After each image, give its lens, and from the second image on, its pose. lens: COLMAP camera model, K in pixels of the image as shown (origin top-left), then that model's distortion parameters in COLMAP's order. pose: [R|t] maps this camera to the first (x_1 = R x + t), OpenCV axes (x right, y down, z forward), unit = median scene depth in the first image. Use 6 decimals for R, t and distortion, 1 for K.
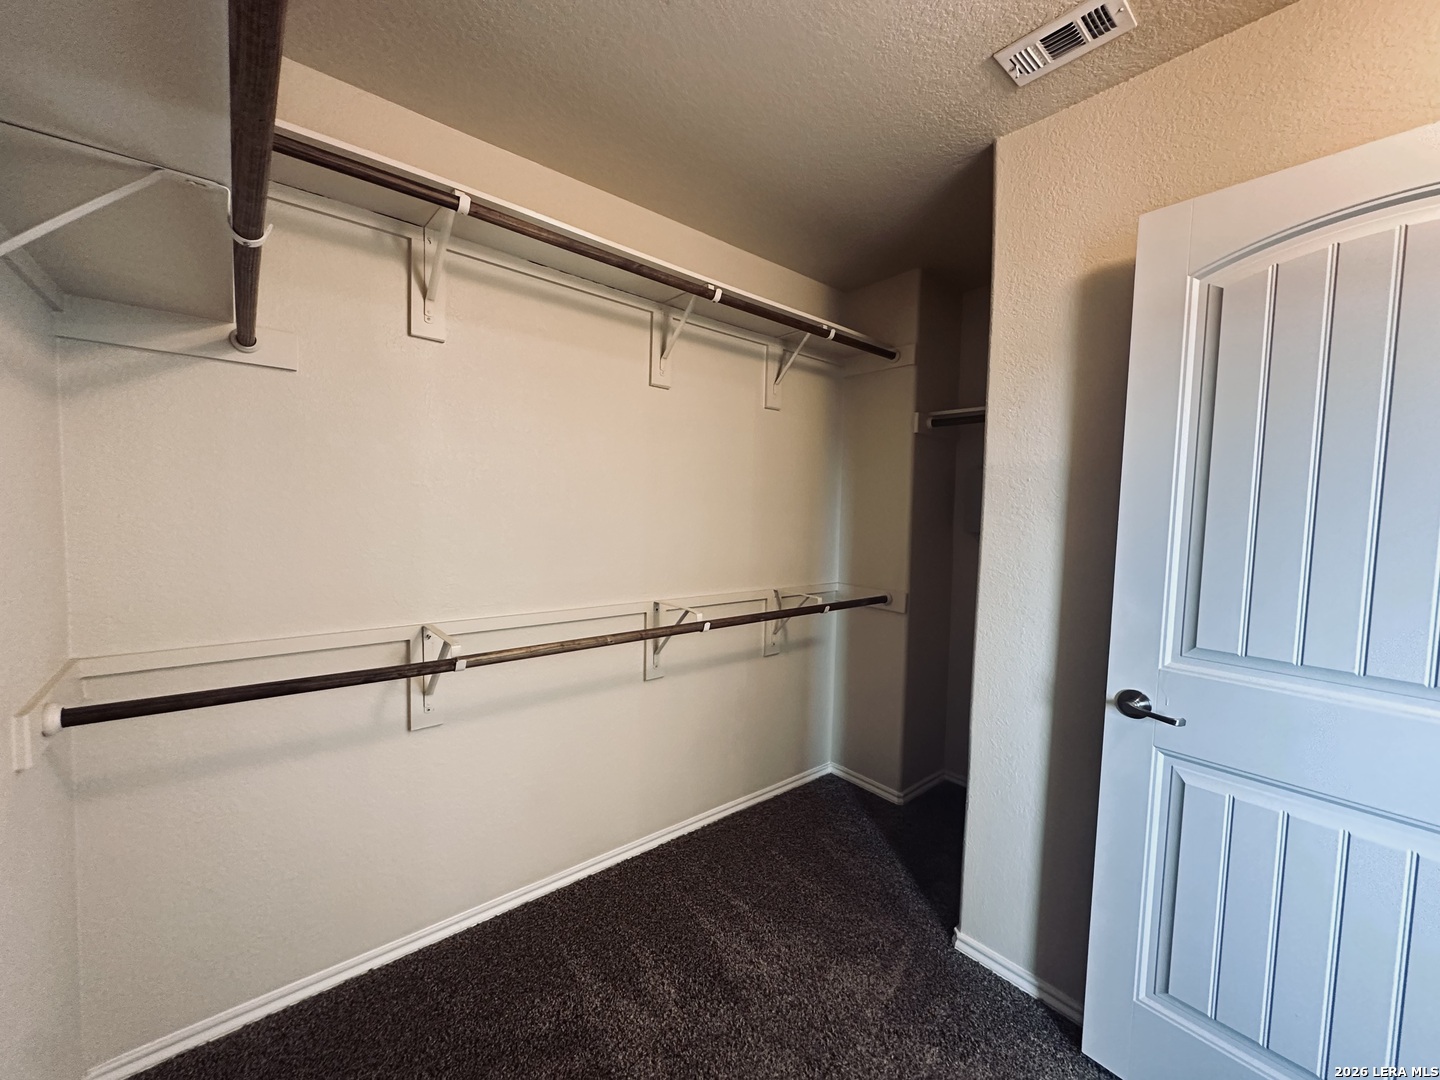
lens RADIAL K [[575.8, 0, 721.1], [0, 575.8, 542.0], [0, 0, 1]] dist [-0.002363, 0.000703]
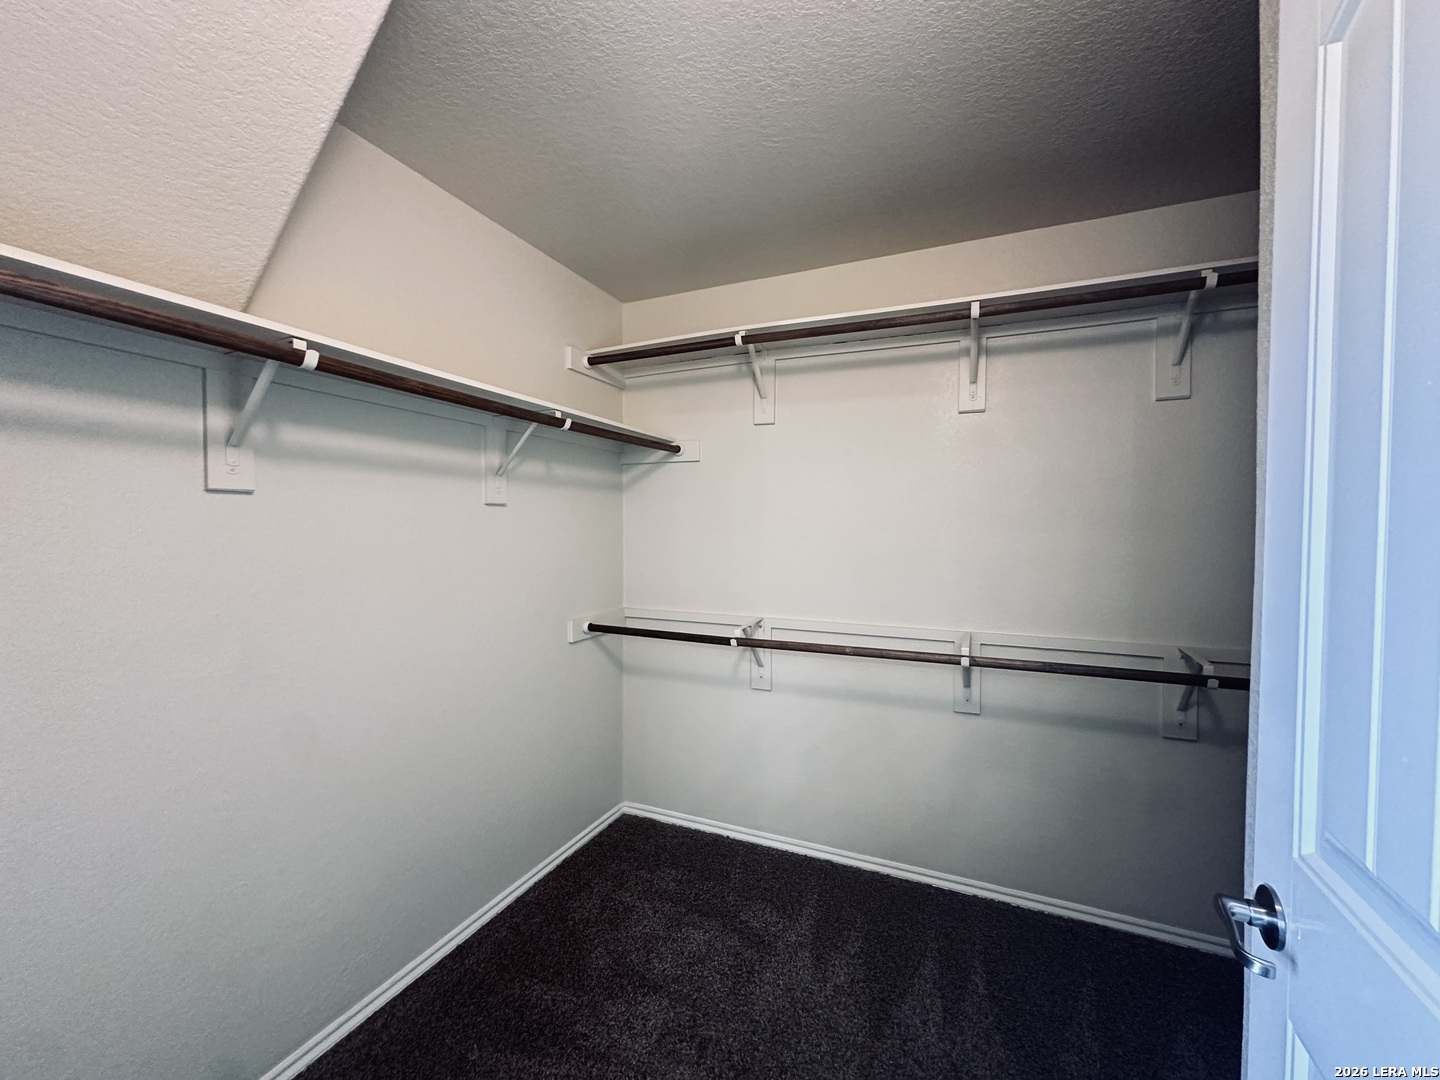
lens RADIAL K [[575.8, 0, 723.4], [0, 575.8, 540.8], [0, 0, 1]] dist [-0.002363, 0.000703]
pose [[0.438756, -0.002396, -0.898603, 0.737502], [-0.044291, 0.998723, -0.024289, -0.010974], [0.897514, 0.050457, 0.438089, 0.256768]]
